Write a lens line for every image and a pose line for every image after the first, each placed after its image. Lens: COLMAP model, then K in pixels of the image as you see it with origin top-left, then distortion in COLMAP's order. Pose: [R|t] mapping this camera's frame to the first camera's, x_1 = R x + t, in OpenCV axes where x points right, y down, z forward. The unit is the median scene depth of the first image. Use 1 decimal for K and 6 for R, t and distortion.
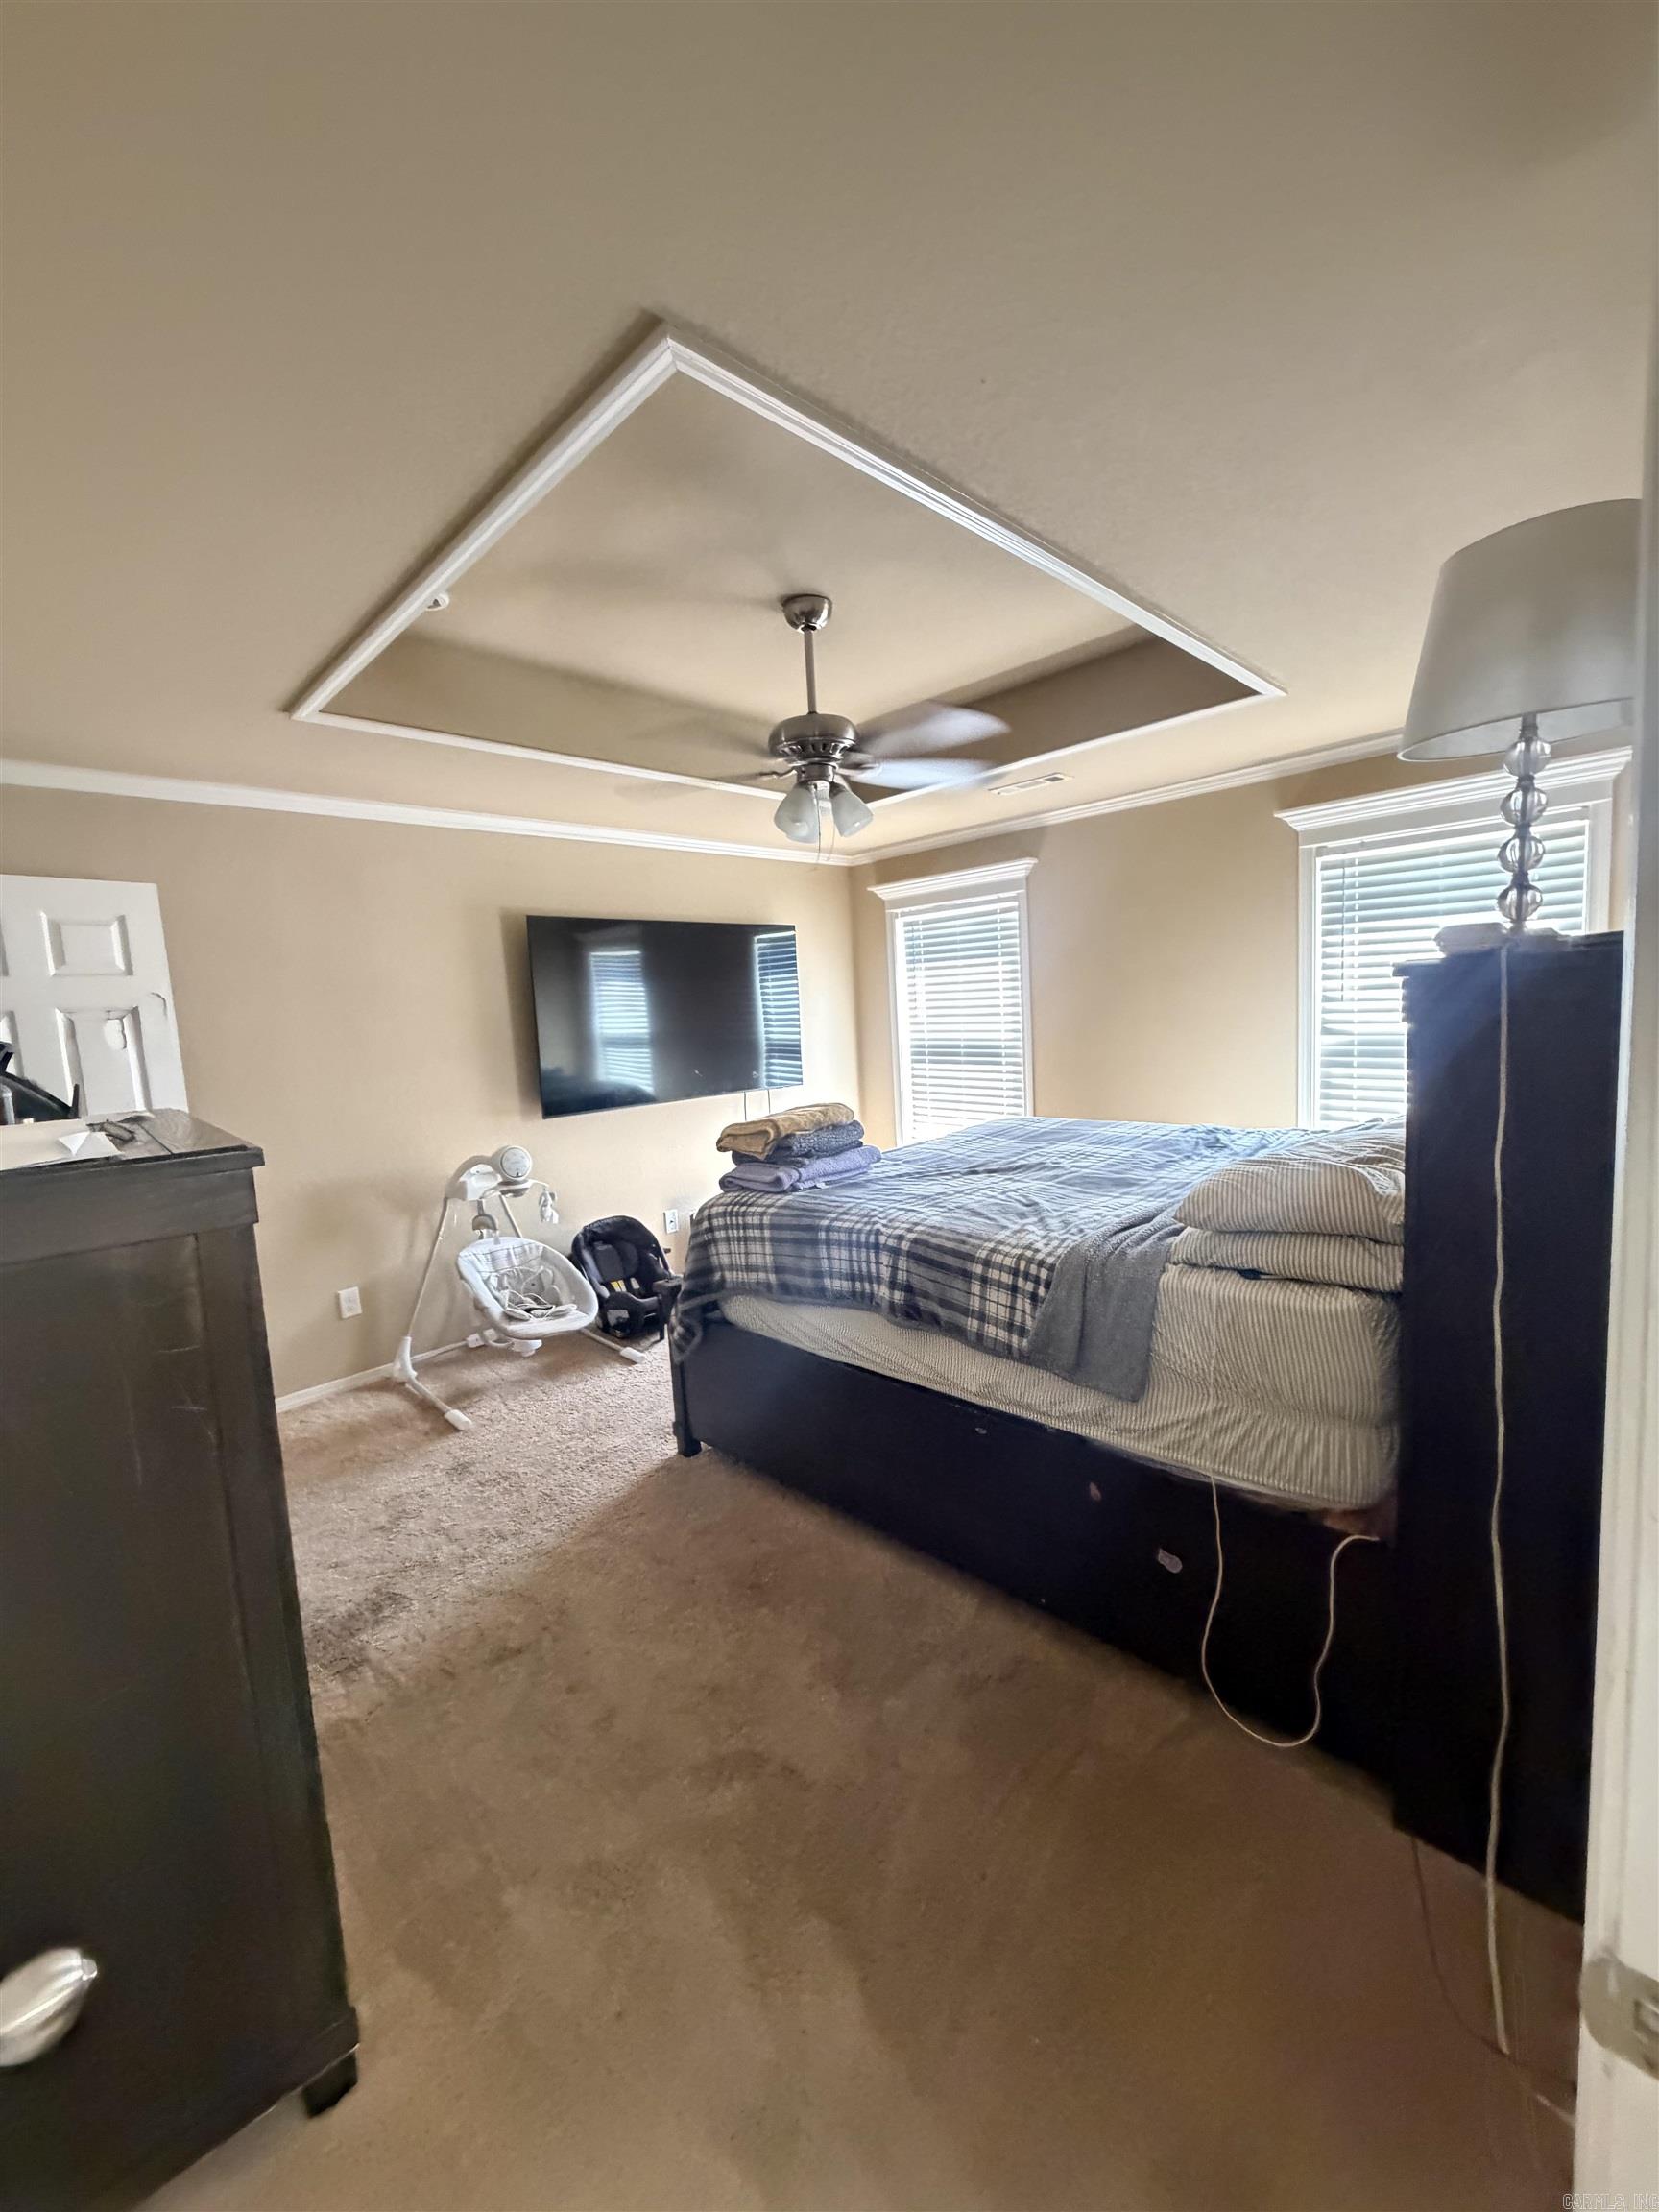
lens RADIAL K [[880.6, 0, 828.2], [0, 880.6, 1100.6], [0, 0, 1]] dist [-0.002826, 0.000365]
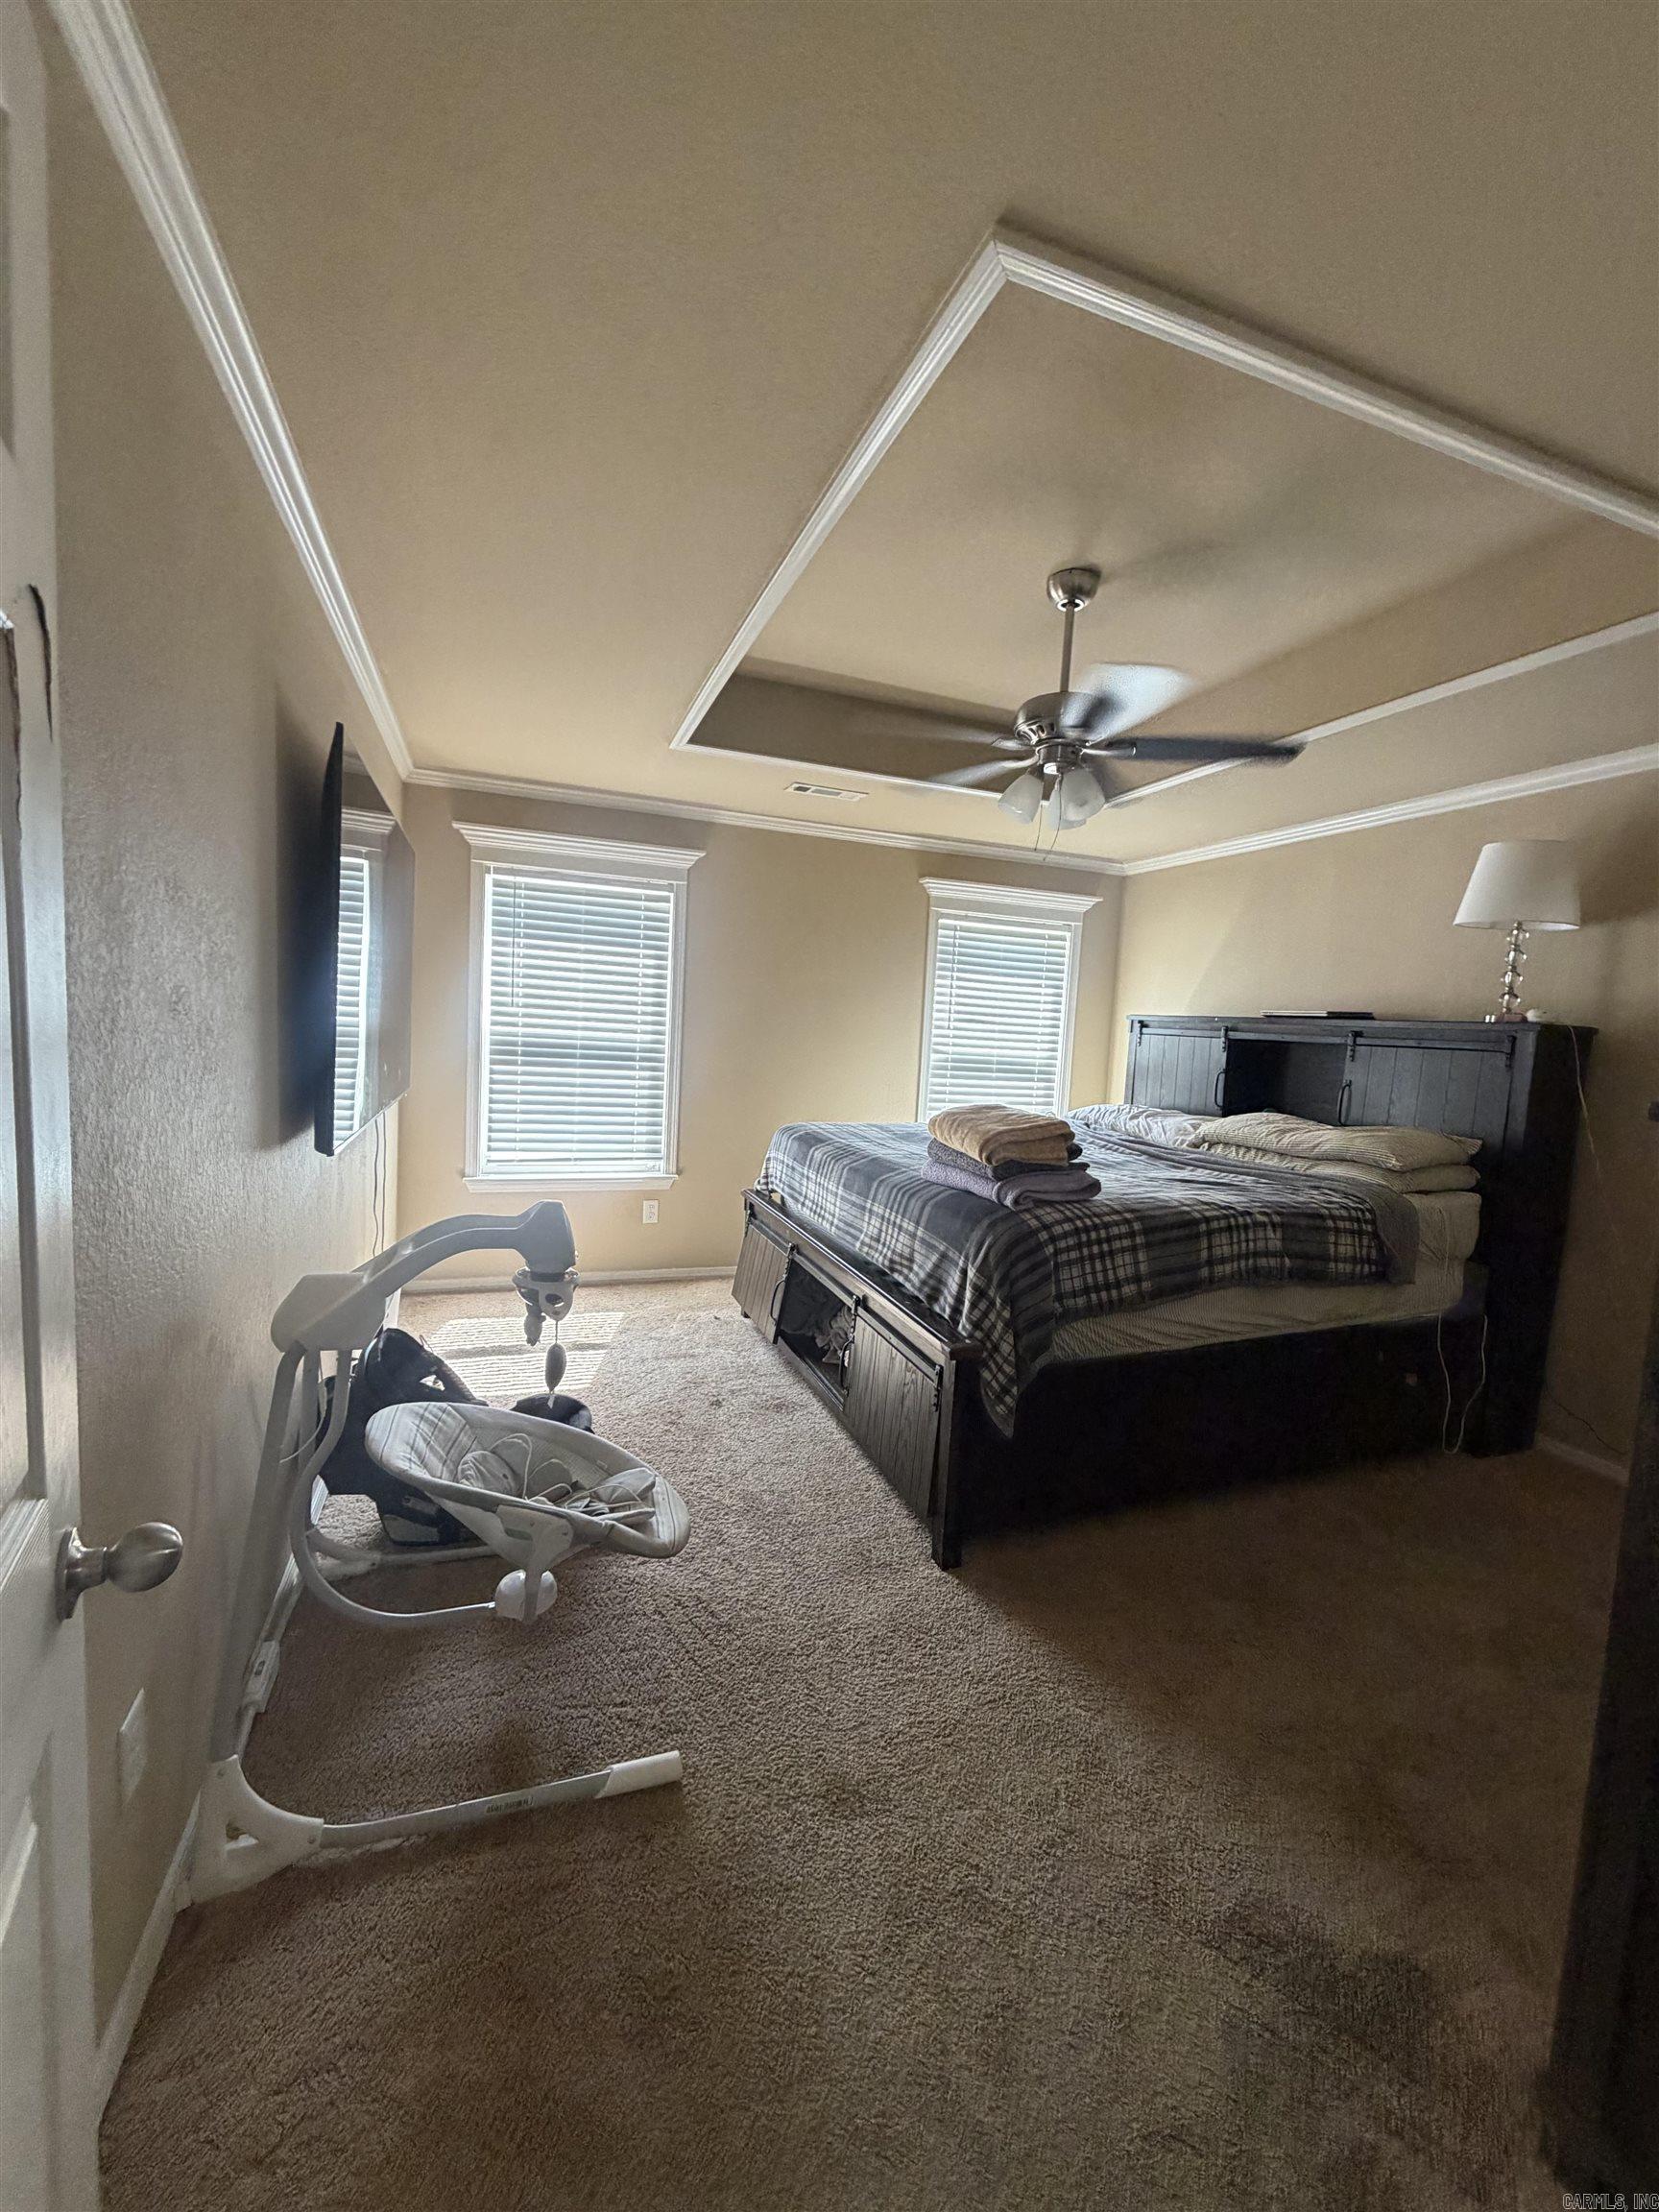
lens RADIAL K [[880.6, 0, 828.2], [0, 880.6, 1100.6], [0, 0, 1]] dist [-0.002826, 0.000365]
pose [[0.409638, -0.003527, 0.912242, -0.826693], [0.022699, 0.999722, -0.006328, 0.000535], [-0.911966, 0.023299, 0.409604, 0.713381]]
